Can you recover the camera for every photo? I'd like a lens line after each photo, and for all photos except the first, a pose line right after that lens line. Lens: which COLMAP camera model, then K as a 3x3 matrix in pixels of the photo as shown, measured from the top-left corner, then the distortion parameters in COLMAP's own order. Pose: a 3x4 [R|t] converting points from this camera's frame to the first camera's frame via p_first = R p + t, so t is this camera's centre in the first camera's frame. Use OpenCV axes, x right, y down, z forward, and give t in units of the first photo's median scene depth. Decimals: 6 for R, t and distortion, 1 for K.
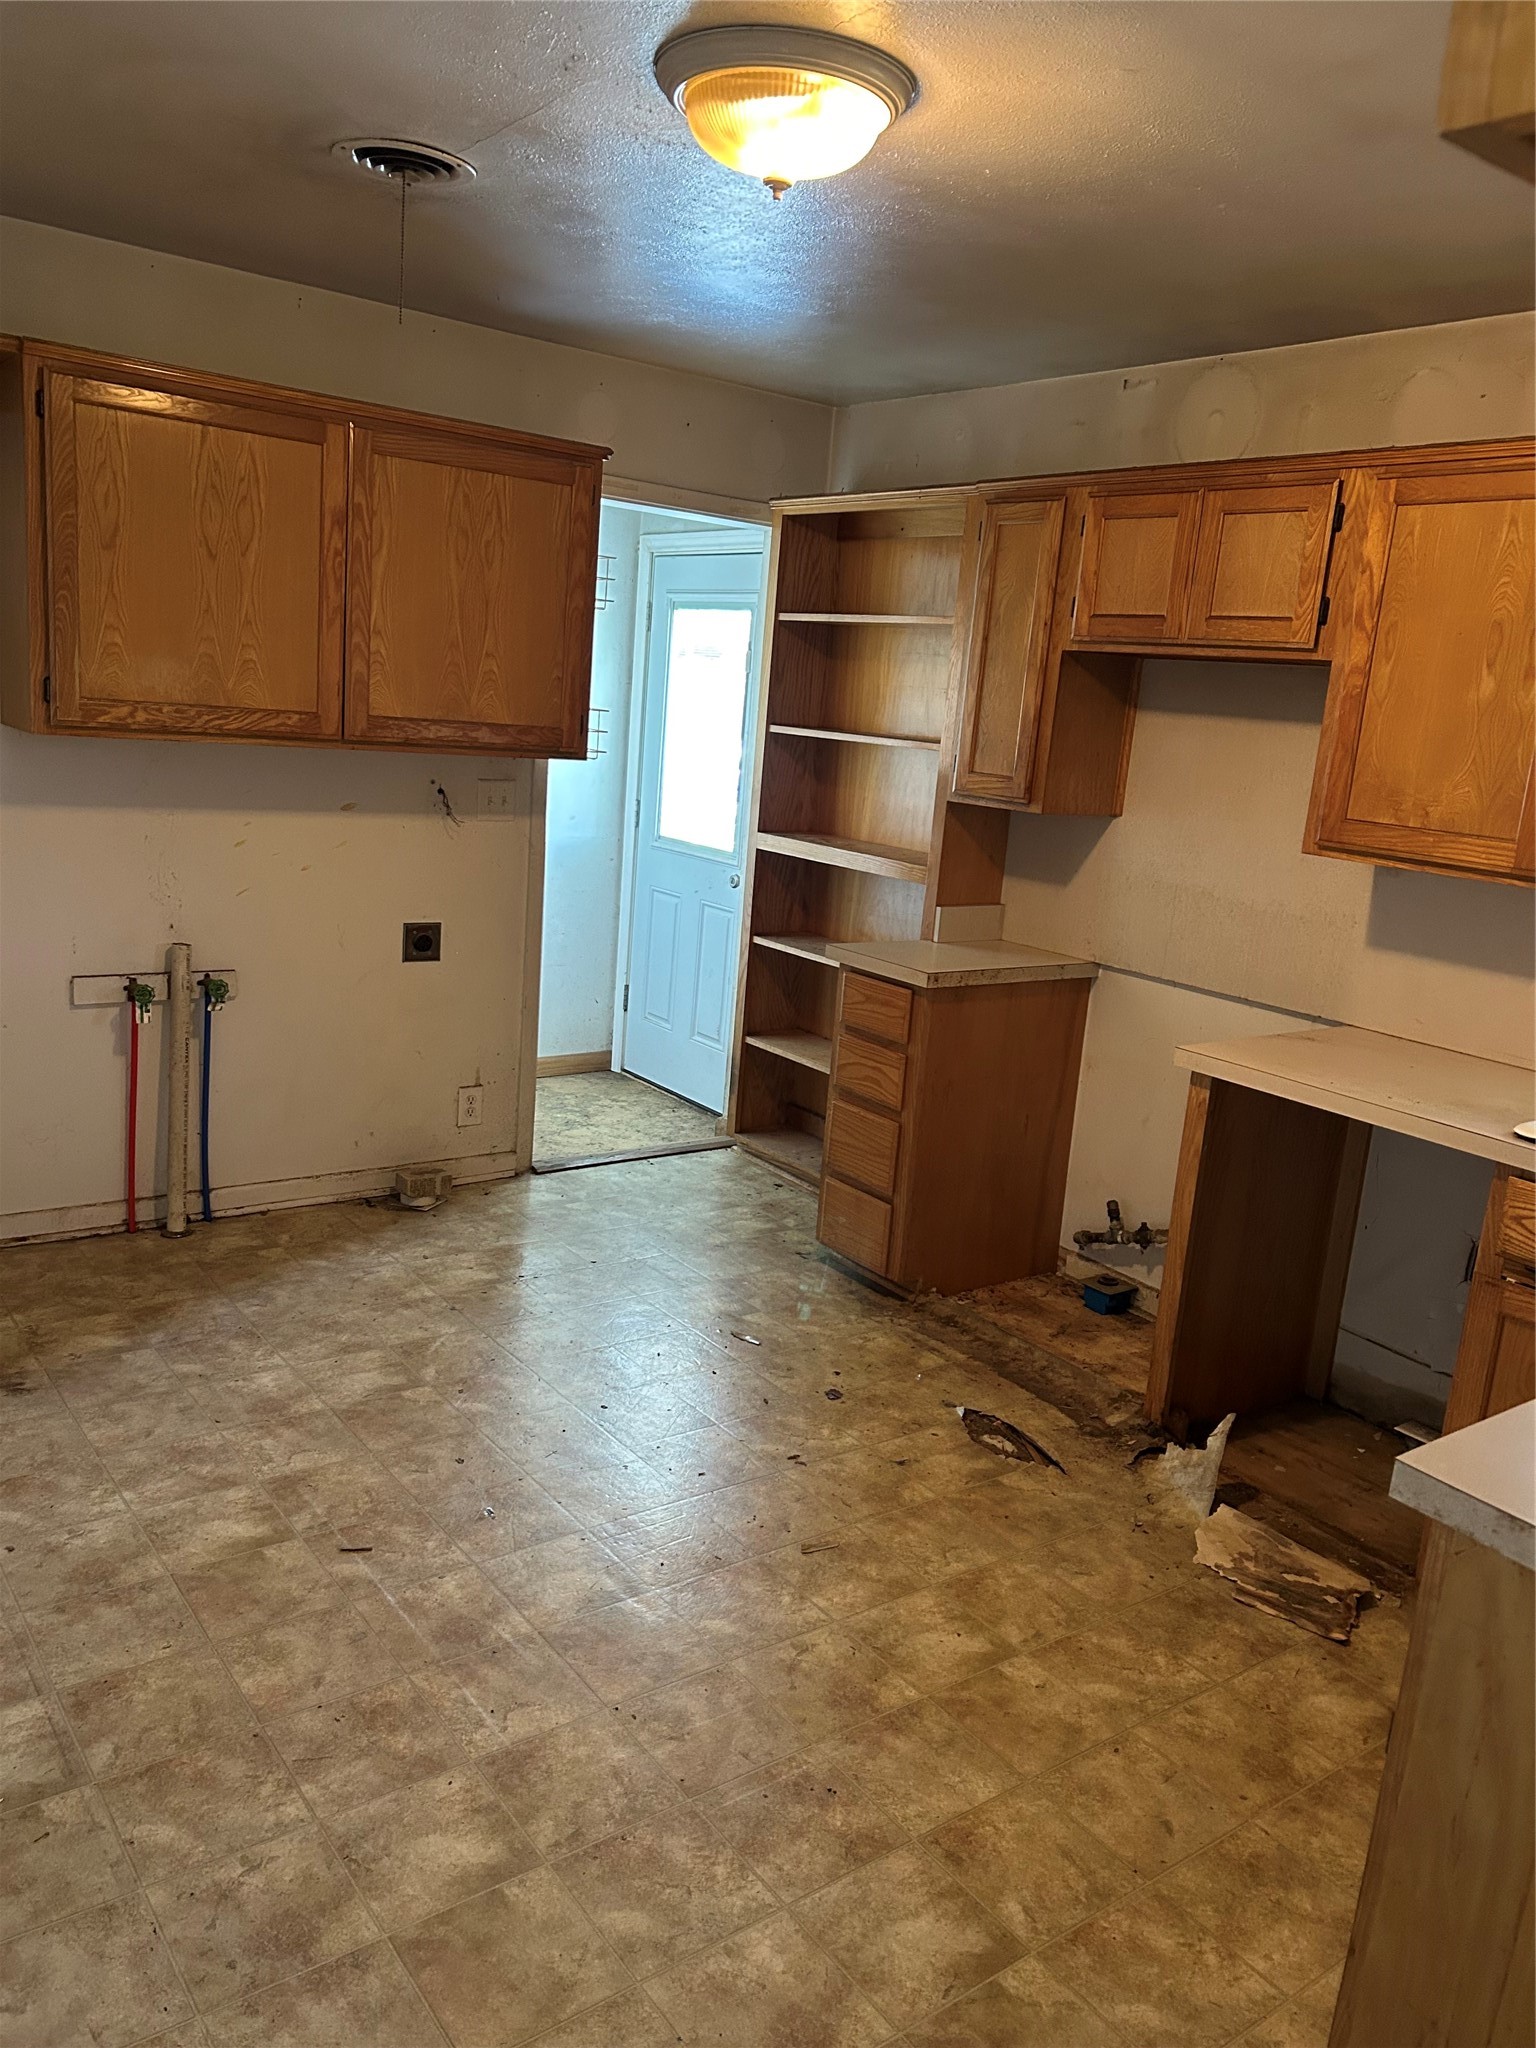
lens RADIAL K [[1550.1, 0, 769.3], [0, 1550.1, 1023.8], [0, 0, 1]] dist [0.042417, -0.046049]
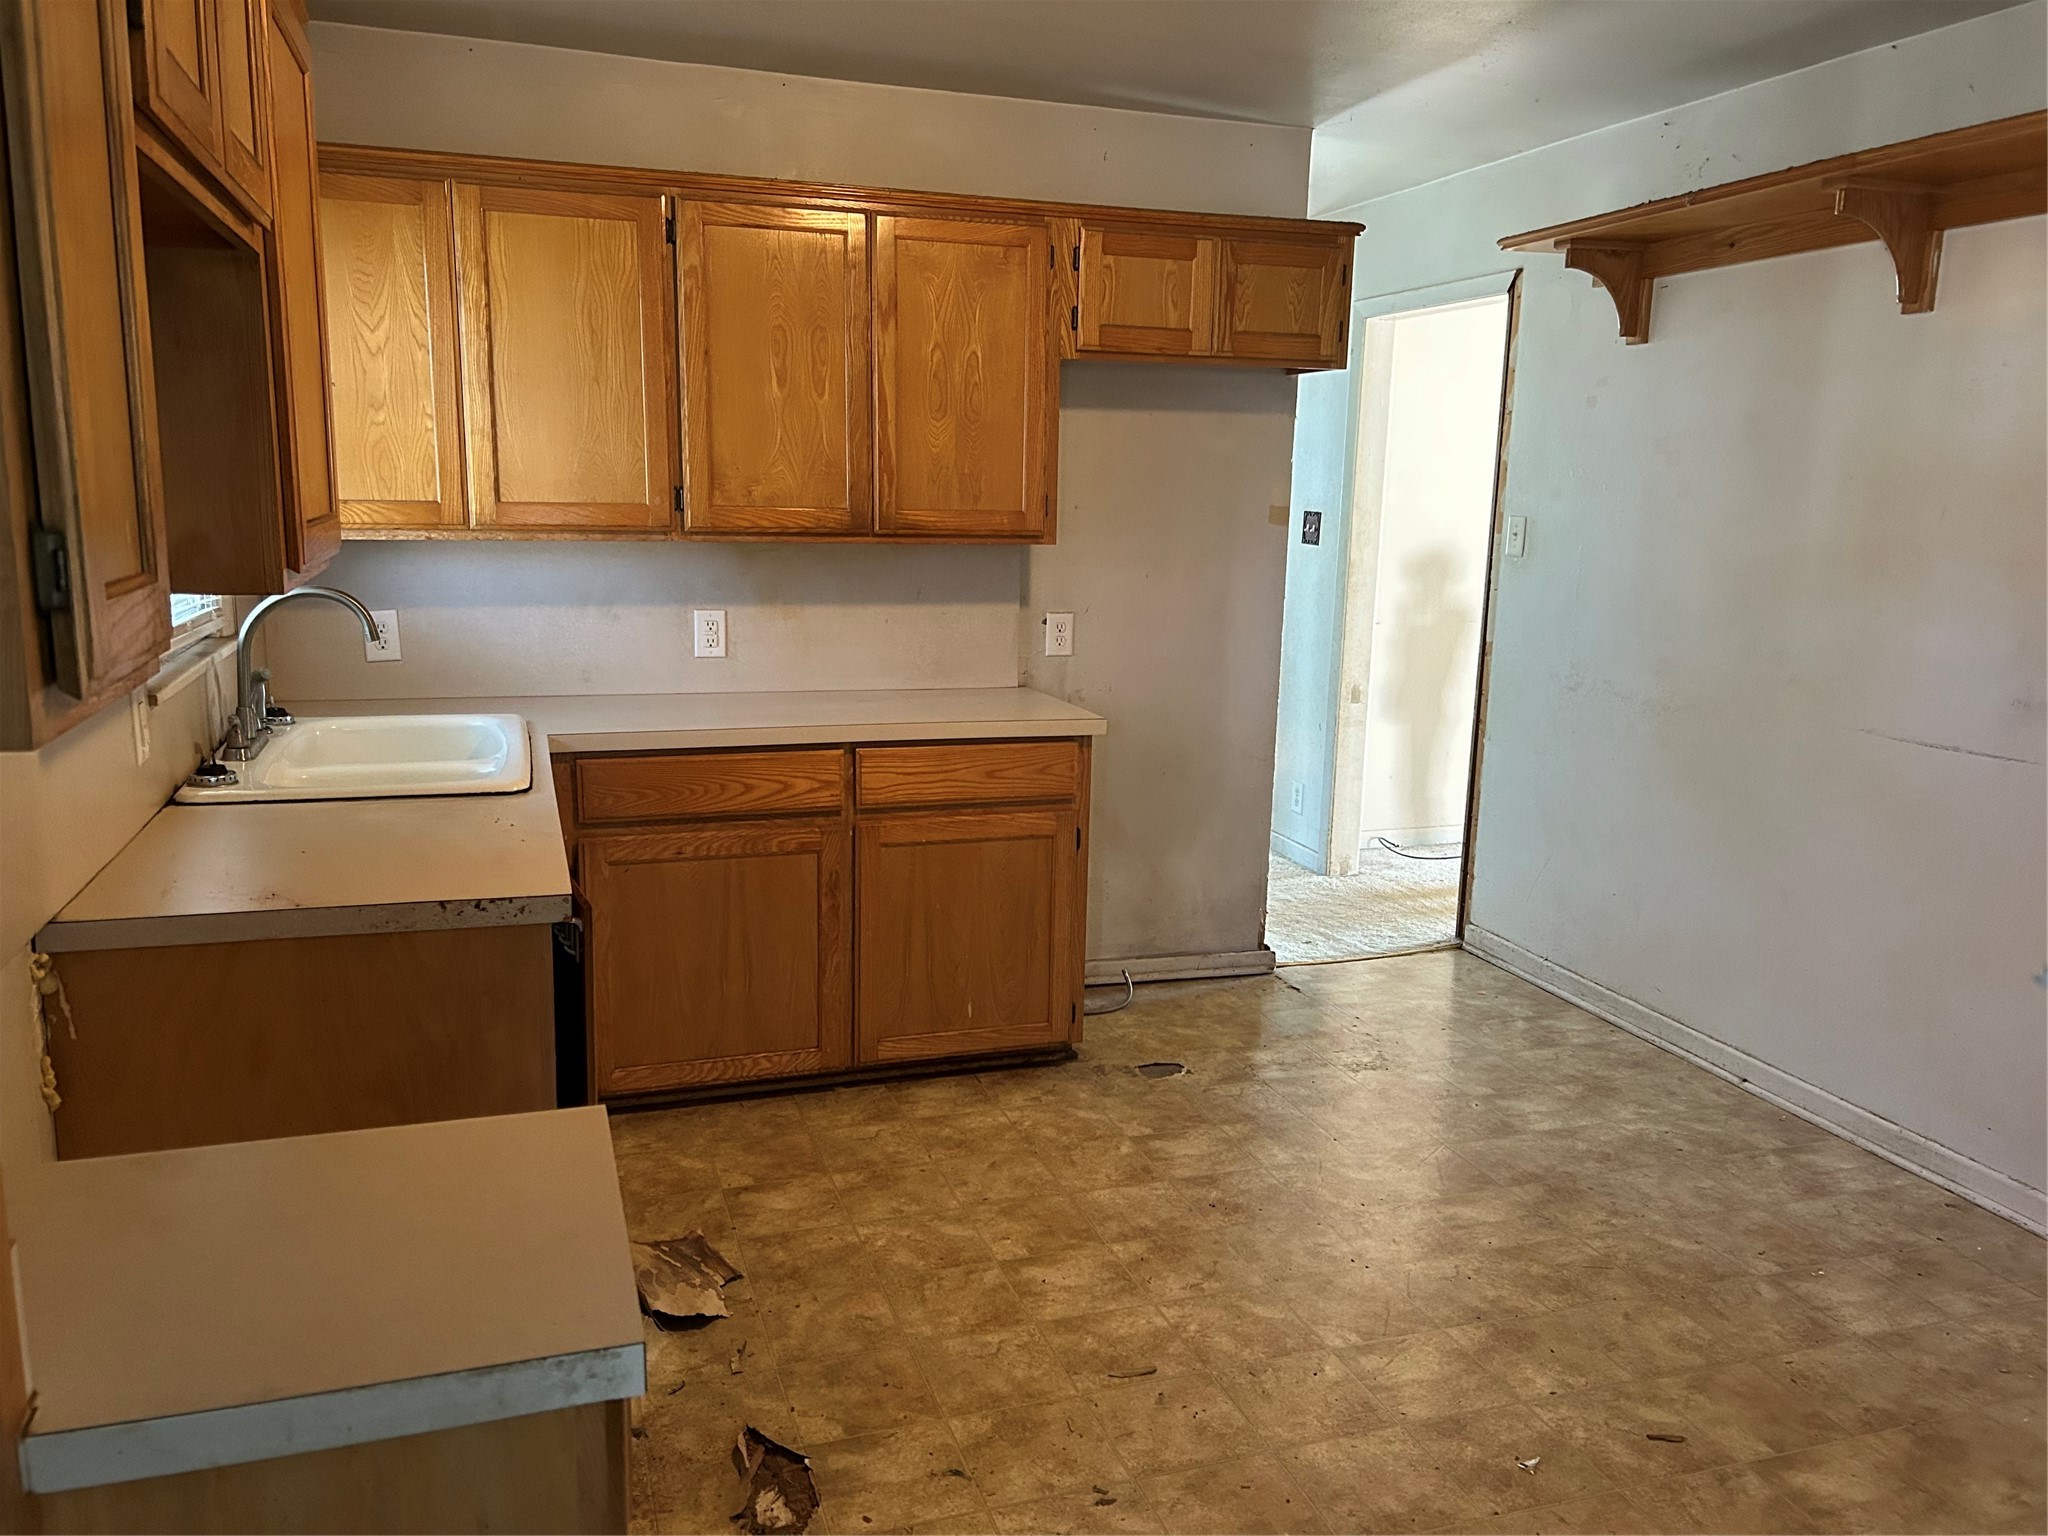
lens RADIAL K [[1550.1, 0, 1025.1], [0, 1550.1, 768.2], [0, 0, 1]] dist [0.042417, -0.046049]
pose [[-0.945342, -0.158281, 0.285088, -0.121243], [-0.032281, 0.915421, 0.401200, -0.375880], [-0.324478, 0.370069, -0.870496, 1.854180]]
